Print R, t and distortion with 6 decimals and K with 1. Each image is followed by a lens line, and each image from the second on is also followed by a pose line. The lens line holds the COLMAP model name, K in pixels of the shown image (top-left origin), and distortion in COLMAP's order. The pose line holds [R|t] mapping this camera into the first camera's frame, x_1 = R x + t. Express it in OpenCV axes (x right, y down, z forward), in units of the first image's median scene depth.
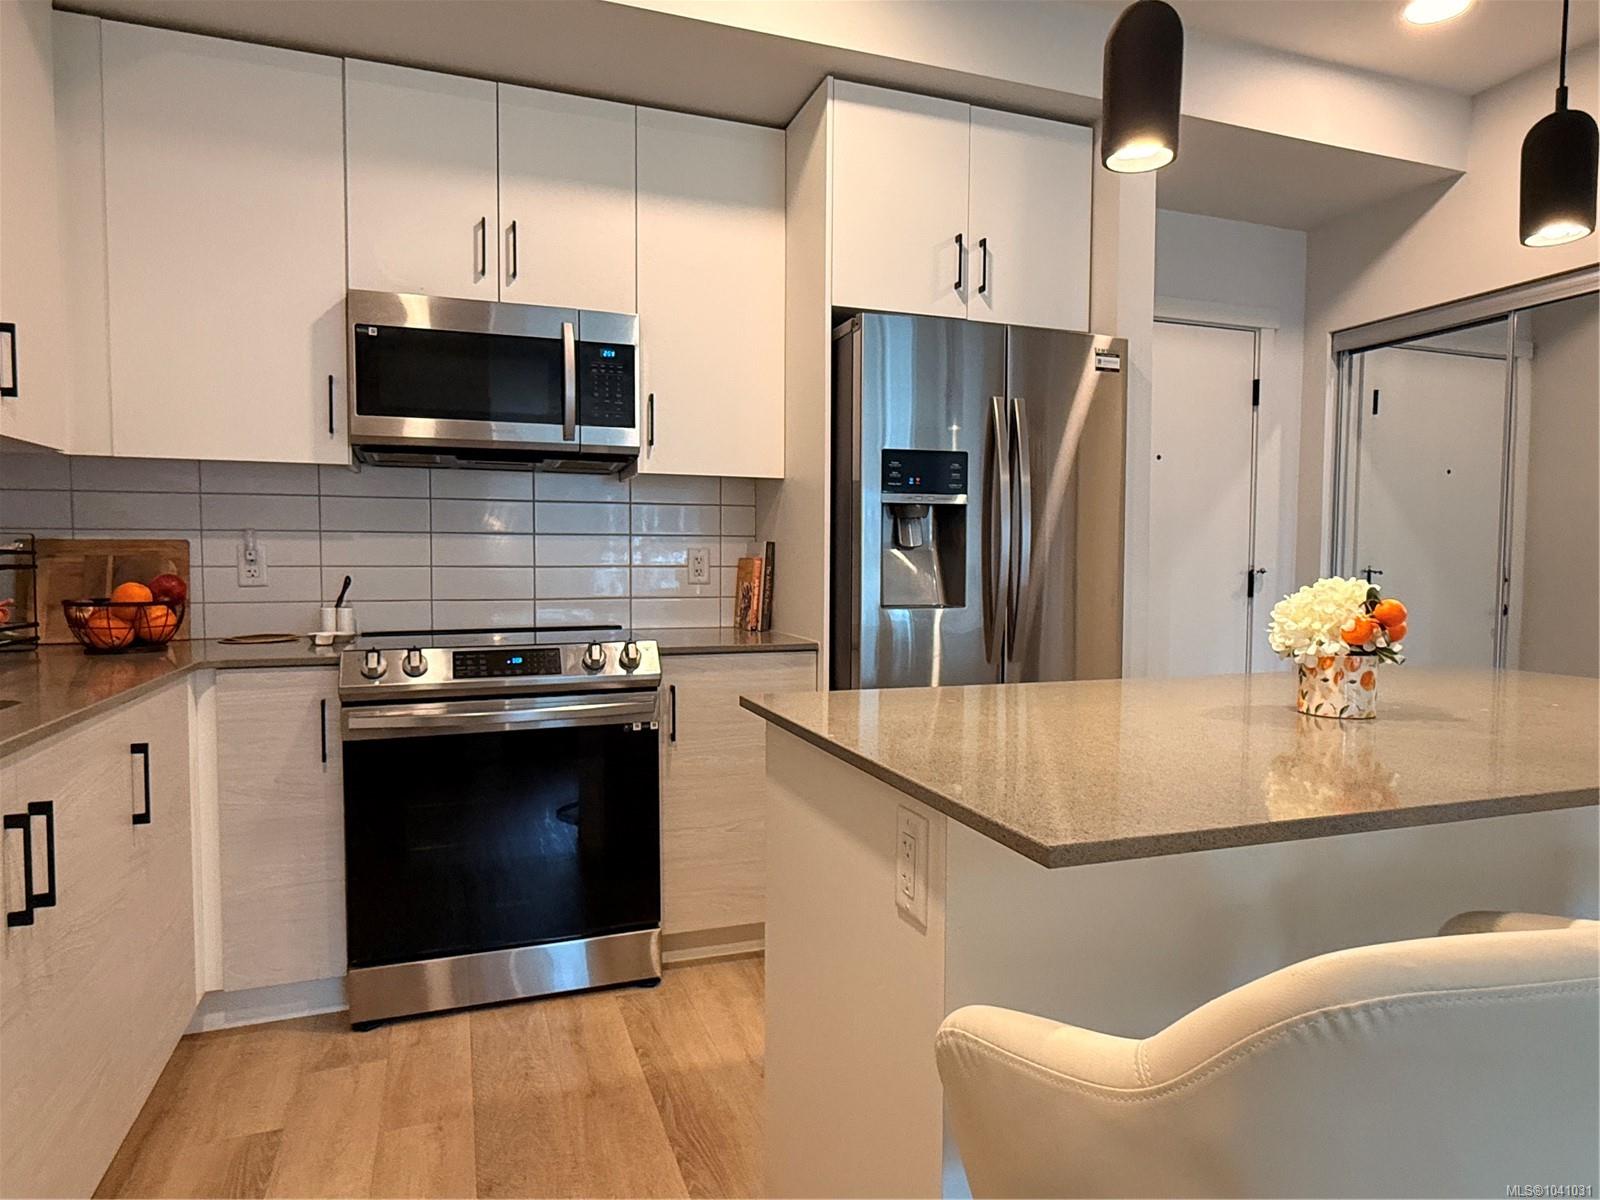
lens RADIAL K [[1031.0, 0, 848.6], [0, 1031.0, 605.5], [0, 0, 1]] dist [-0.001672, -0.000394]
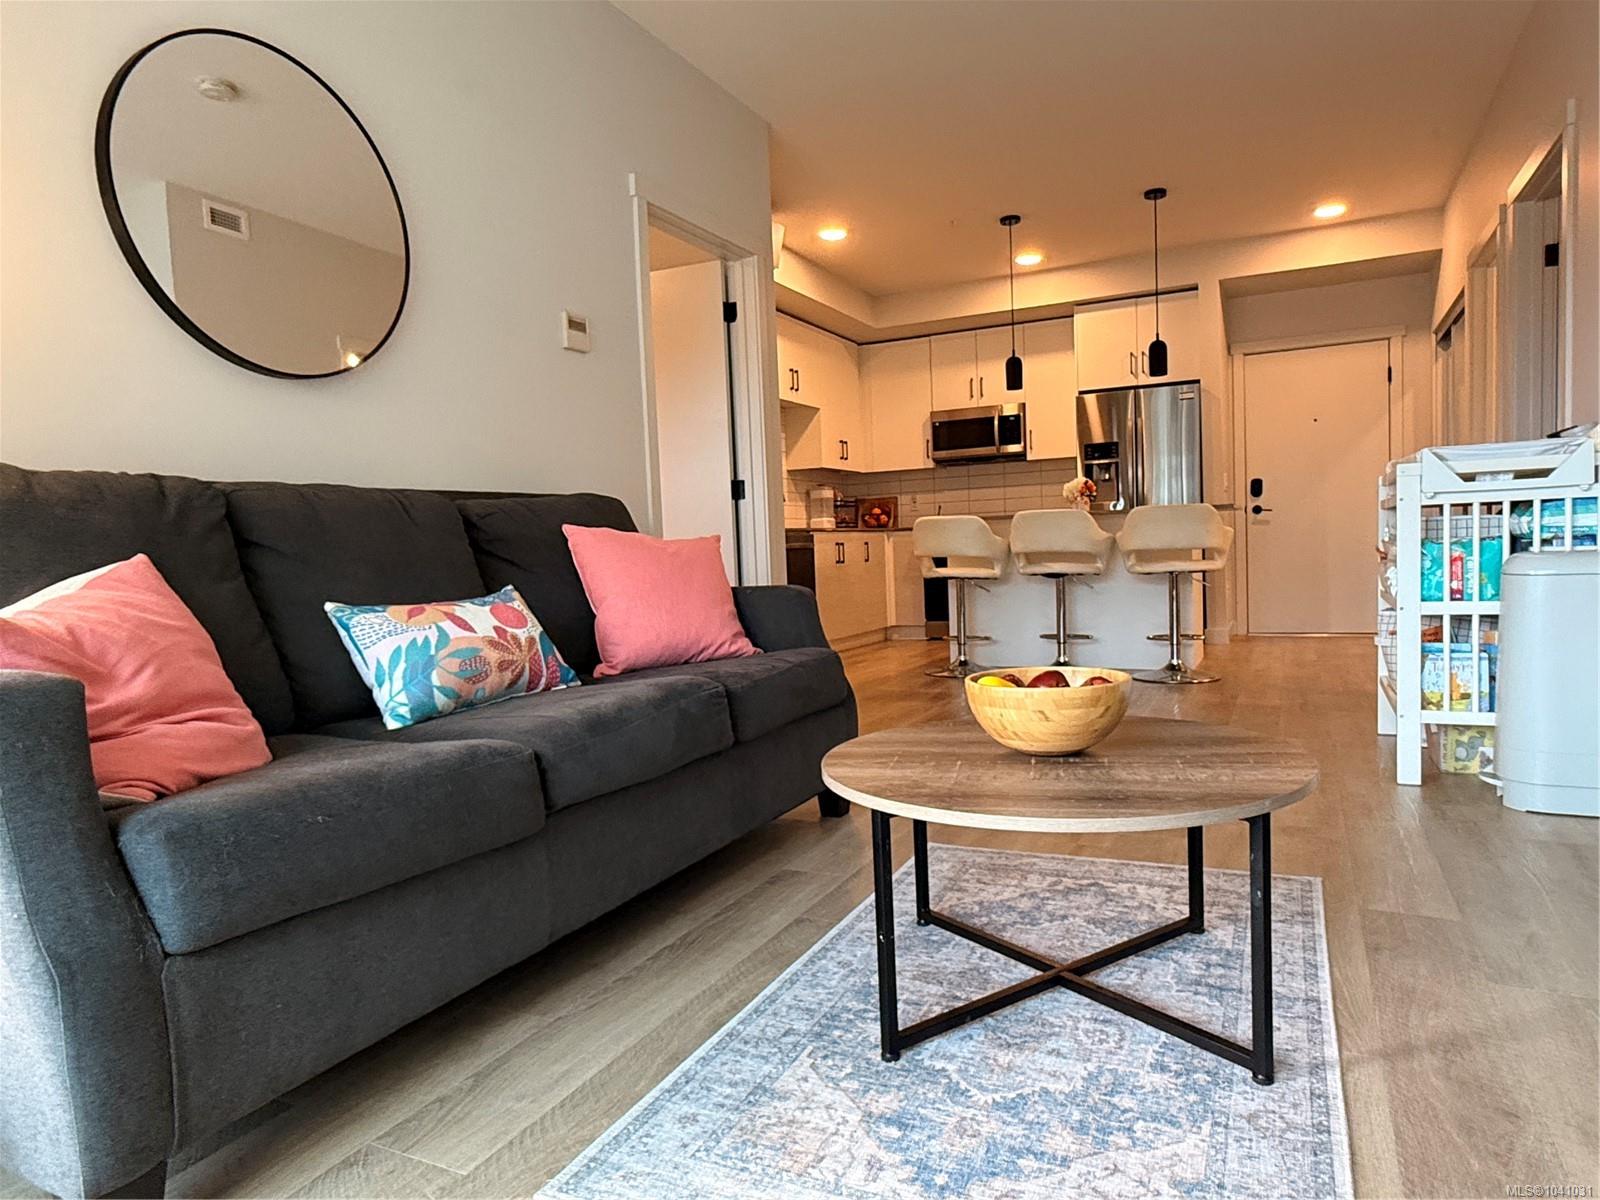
lens RADIAL K [[995.6, 0, 800.5], [0, 995.6, 613.0], [0, 0, 1]] dist [-0.003075, 0.000847]
pose [[0.684263, 0.015261, -0.729076, 1.400790], [0.012045, 0.999408, 0.032224, 0.194416], [0.729136, -0.030831, 0.683674, -1.320491]]
